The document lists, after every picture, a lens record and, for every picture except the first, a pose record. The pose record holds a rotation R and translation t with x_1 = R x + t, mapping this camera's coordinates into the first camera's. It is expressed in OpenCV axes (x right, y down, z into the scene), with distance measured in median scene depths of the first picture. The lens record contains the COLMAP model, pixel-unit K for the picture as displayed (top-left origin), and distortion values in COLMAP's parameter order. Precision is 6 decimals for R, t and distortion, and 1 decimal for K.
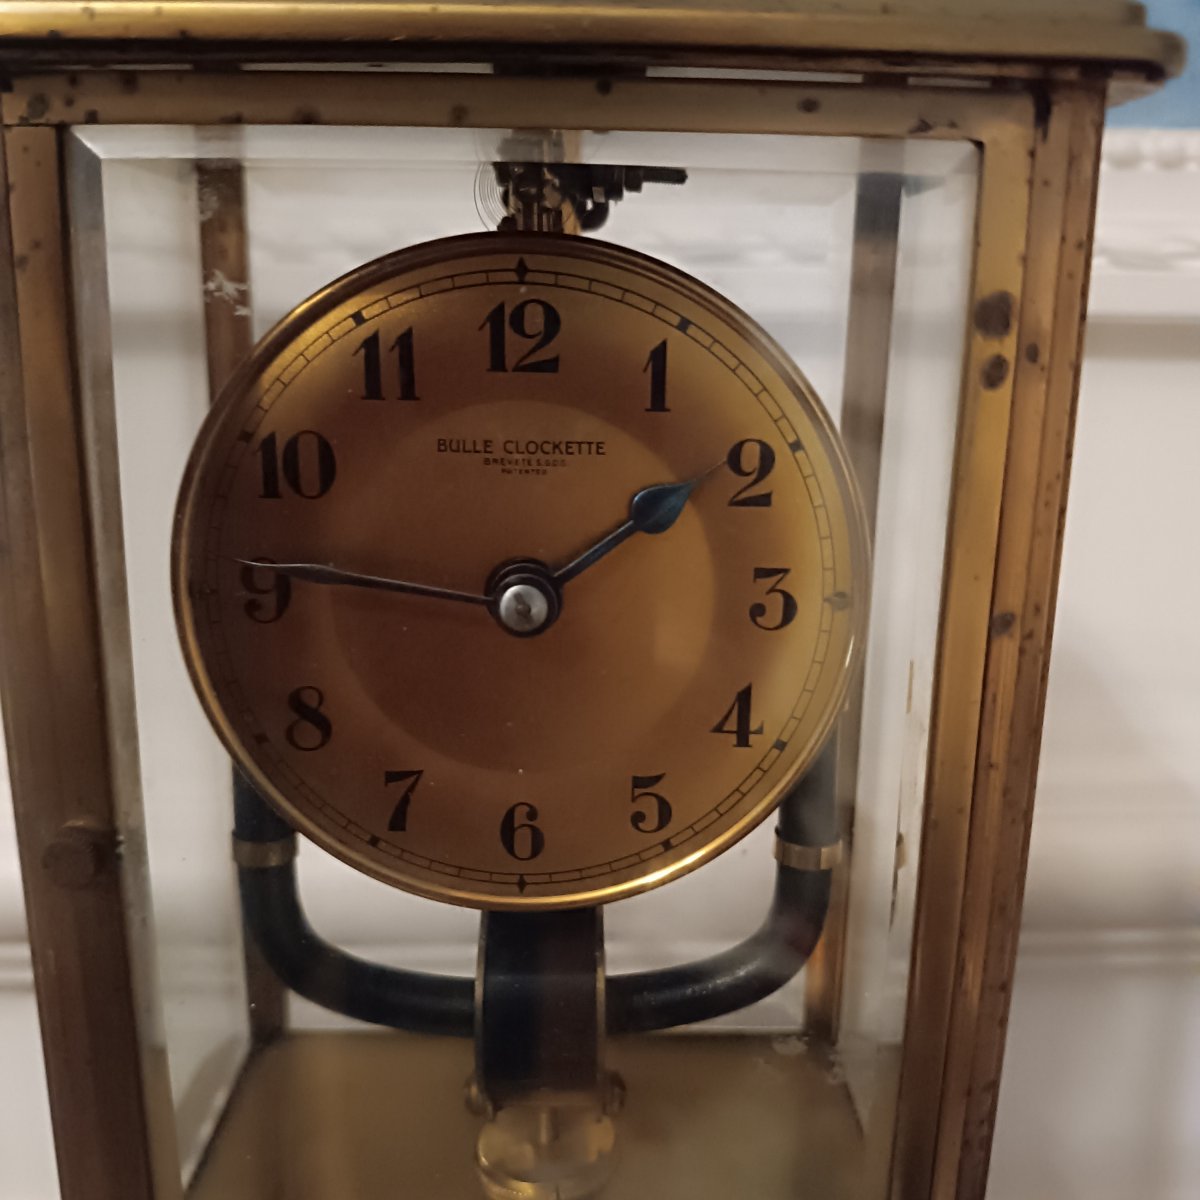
lens RADIAL K [[1115.2, 0, 611.5], [0, 1115.2, 587.2], [0, 0, 1]] dist [-0.033427, 0.000000]
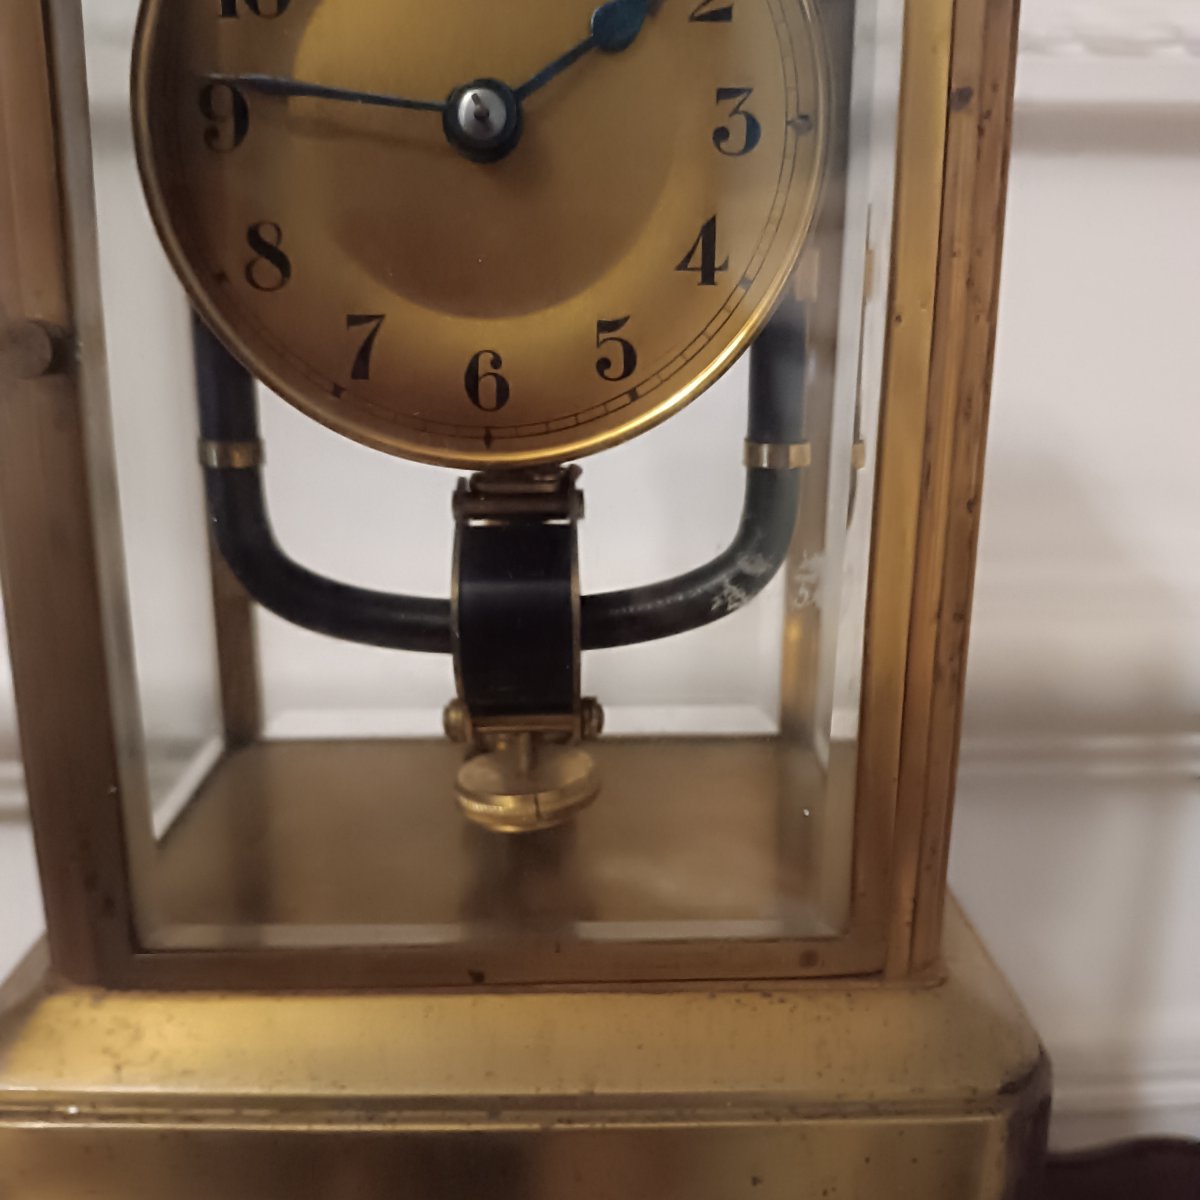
lens RADIAL K [[1115.2, 0, 626.3], [0, 1115.2, 592.1], [0, 0, 1]] dist [-0.033427, 0.000000]
pose [[0.999752, -0.013727, 0.017514, 0.024872], [0.013083, 0.999252, 0.036391, 0.392266], [-0.018001, -0.036153, 0.999184, 0.001040]]
